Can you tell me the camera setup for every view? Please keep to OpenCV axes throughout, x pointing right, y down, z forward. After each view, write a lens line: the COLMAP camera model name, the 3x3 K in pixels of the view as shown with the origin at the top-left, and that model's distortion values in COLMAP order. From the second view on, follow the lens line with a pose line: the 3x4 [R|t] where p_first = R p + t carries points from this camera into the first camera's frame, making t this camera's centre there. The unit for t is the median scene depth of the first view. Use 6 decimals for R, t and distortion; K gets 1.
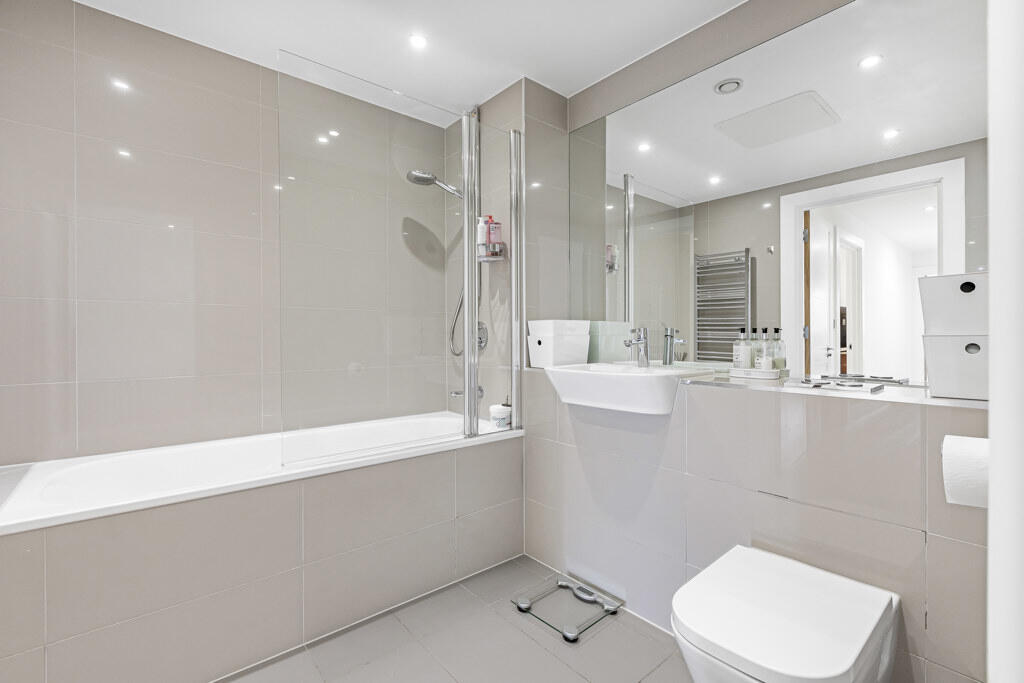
lens RADIAL K [[461.3, 0, 512.3], [0, 461.3, 340.5], [0, 0, 1]] dist [-0.003407, -0.000078]
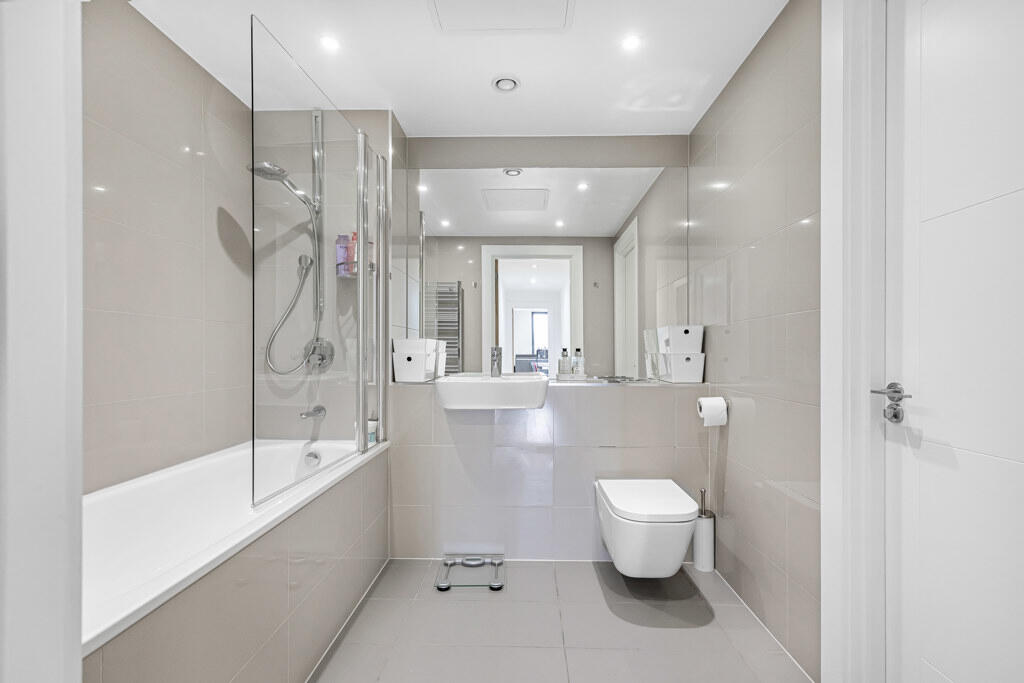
lens RADIAL K [[461.3, 0, 539.1], [0, 461.3, 353.7], [0, 0, 1]] dist [-0.003407, -0.000078]
pose [[0.649869, -0.000555, 0.760046, -0.553121], [0.001789, 0.999998, -0.000799, -0.006276], [-0.760044, 0.001879, 0.649869, 0.048216]]
